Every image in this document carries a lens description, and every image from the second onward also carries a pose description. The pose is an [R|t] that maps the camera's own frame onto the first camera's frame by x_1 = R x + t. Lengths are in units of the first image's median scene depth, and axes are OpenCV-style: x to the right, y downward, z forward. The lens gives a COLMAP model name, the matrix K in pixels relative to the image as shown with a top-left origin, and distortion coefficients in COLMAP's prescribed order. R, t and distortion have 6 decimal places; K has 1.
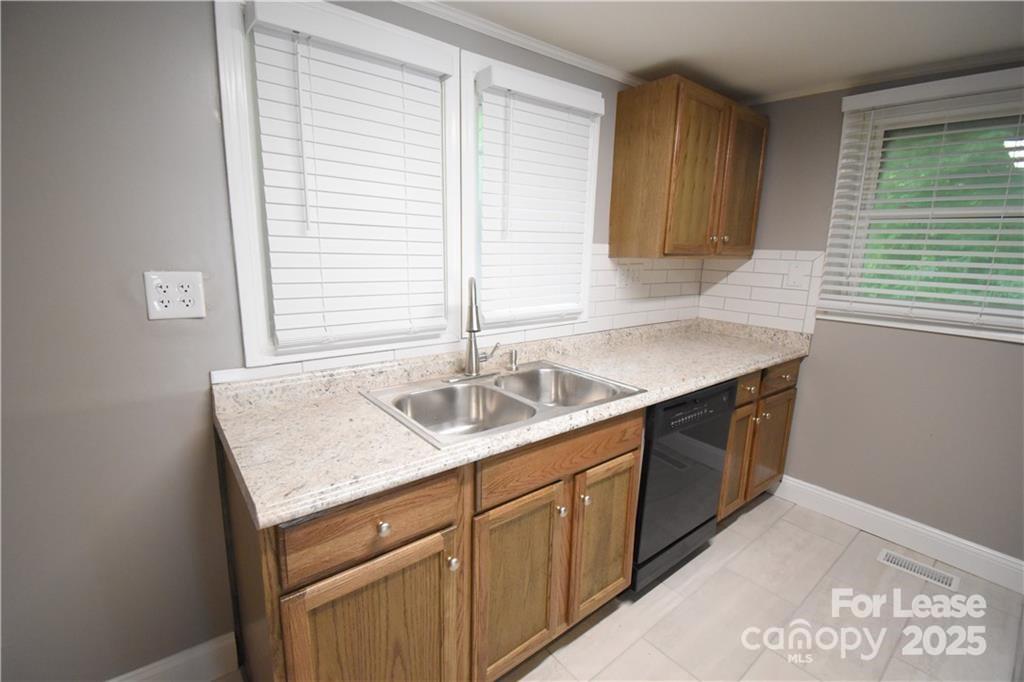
lens RADIAL K [[449.8, 0, 513.1], [0, 449.8, 339.7], [0, 0, 1]] dist [0.019170, -0.025602]
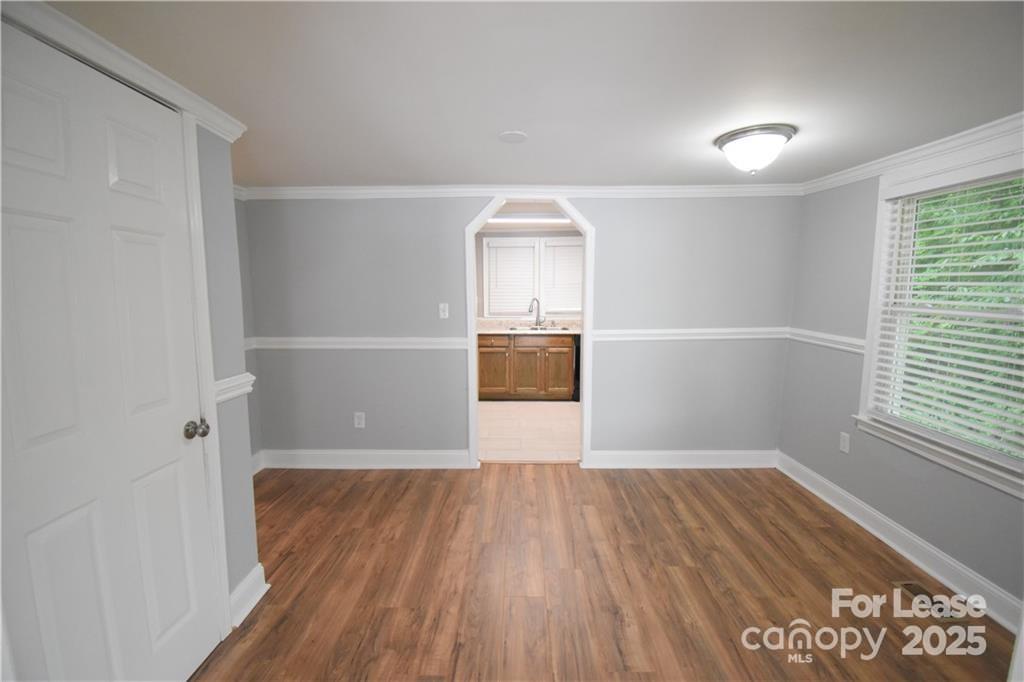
lens RADIAL K [[449.8, 0, 513.1], [0, 449.8, 339.7], [0, 0, 1]] dist [0.019170, -0.025602]
pose [[0.782443, 0.052353, -0.620517, 1.819355], [-0.099512, 0.994166, -0.041603, 0.326733], [0.614719, 0.094301, 0.783088, -1.734688]]
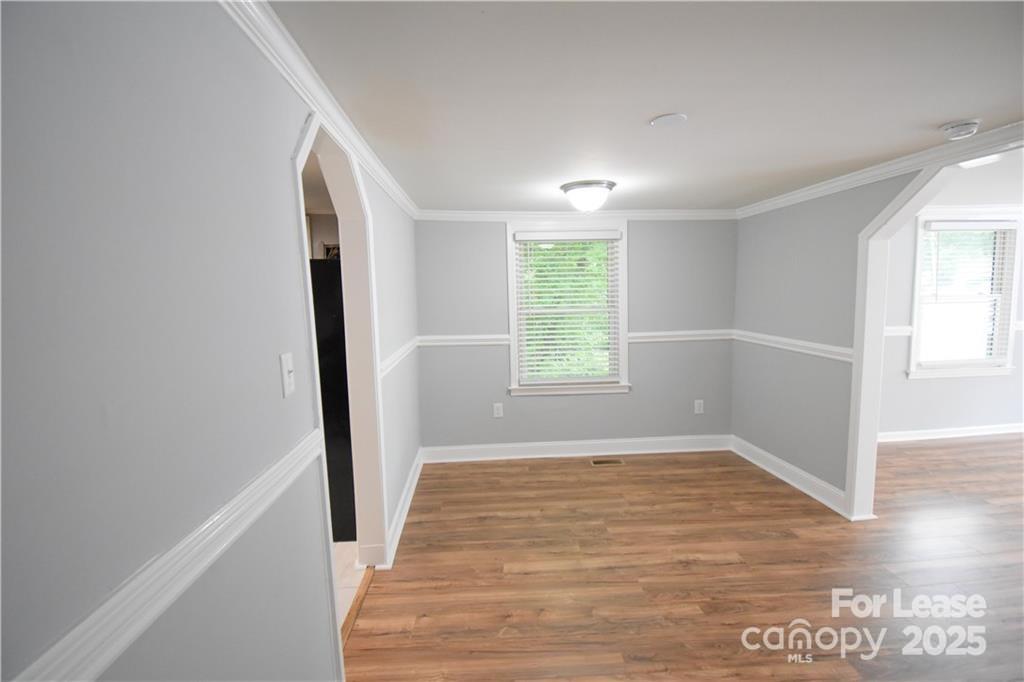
lens RADIAL K [[449.8, 0, 513.1], [0, 449.8, 339.7], [0, 0, 1]] dist [0.019170, -0.025602]
pose [[0.578992, -0.114421, 0.807265, 0.058093], [0.183324, 0.983021, 0.007847, 0.160849], [-0.794456, 0.143448, 0.590137, -1.131079]]
